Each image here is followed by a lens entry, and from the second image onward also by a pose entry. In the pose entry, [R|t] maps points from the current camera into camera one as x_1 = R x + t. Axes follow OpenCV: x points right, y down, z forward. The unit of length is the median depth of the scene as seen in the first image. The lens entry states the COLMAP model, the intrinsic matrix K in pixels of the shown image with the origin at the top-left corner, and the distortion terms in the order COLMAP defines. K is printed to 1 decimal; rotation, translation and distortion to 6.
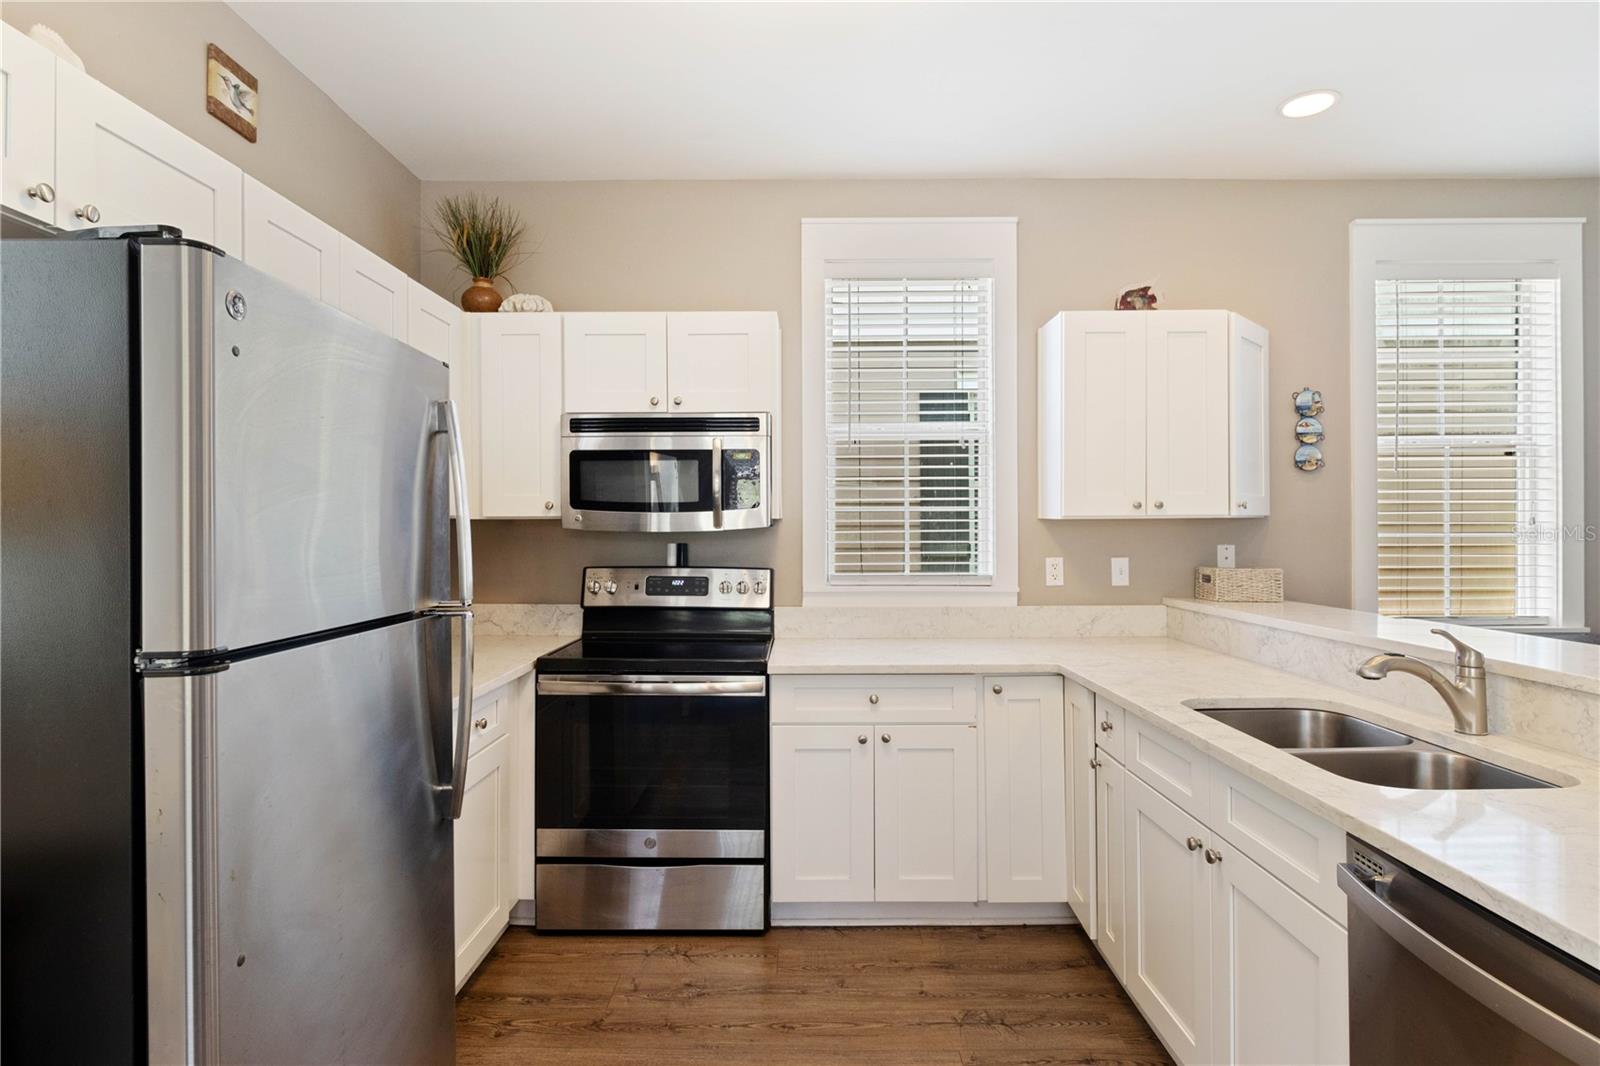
lens RADIAL K [[827.4, 0, 800.0], [0, 827.4, 533.0], [0, 0, 1]] dist [-0.002869, -0.001052]
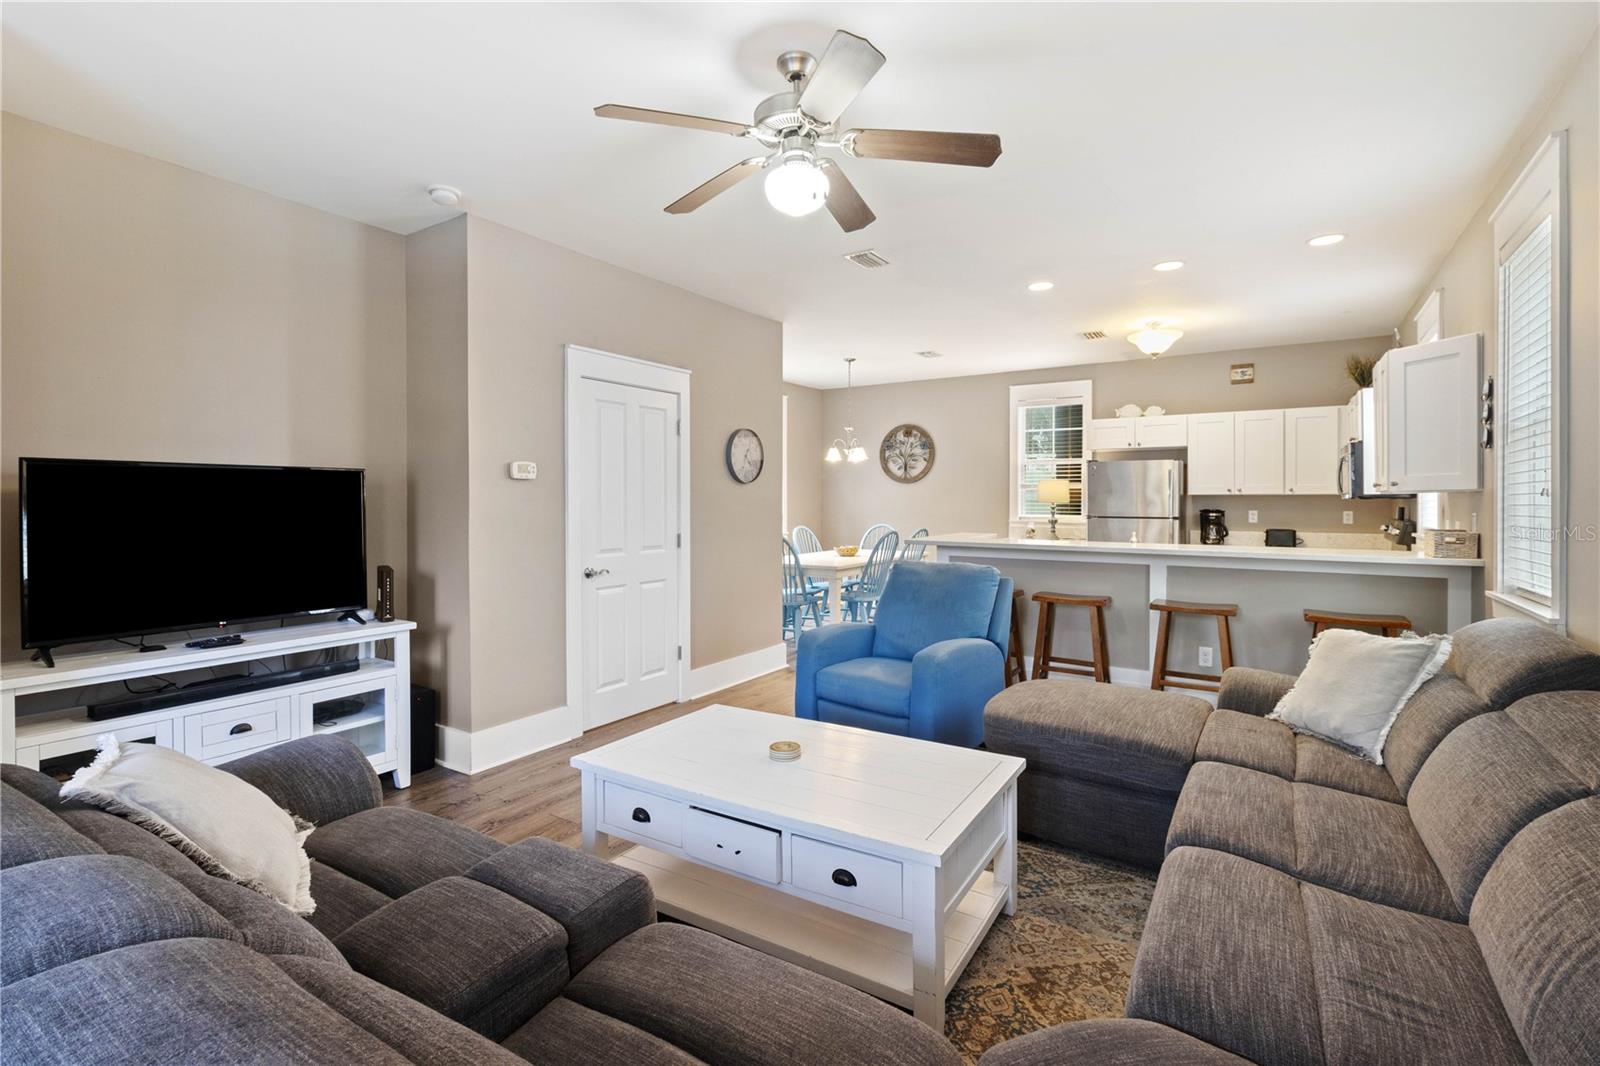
lens RADIAL K [[761.6, 0, 802.3], [0, 761.6, 499.7], [0, 0, 1]] dist [0.004070, 0.000802]
pose [[-0.541152, 0.006399, -0.840900, 2.058034], [-0.003309, 0.999947, 0.009738, -0.016906], [0.840918, 0.008052, -0.541102, 0.803101]]
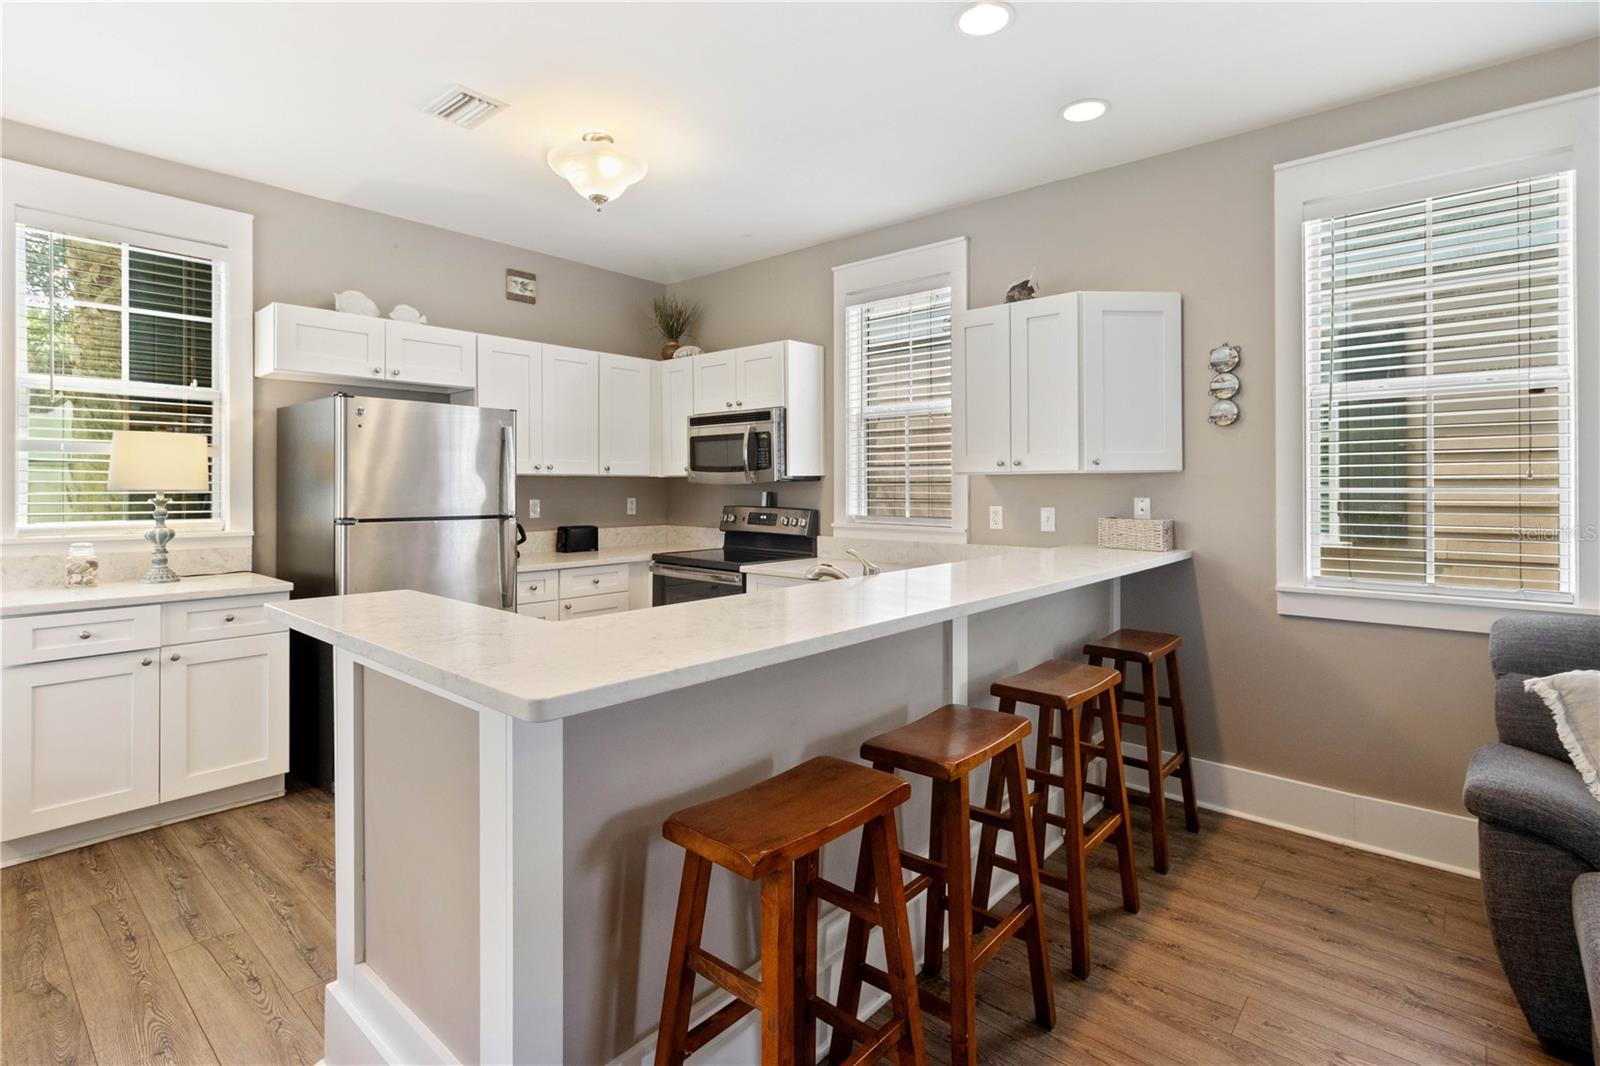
lens RADIAL K [[761.6, 0, 802.3], [0, 761.6, 499.7], [0, 0, 1]] dist [0.004070, 0.000802]
pose [[0.755955, 0.015574, -0.654438, 0.842593], [-0.008026, 0.999862, 0.014523, 0.005701], [0.654574, -0.005726, 0.755976, -0.042830]]
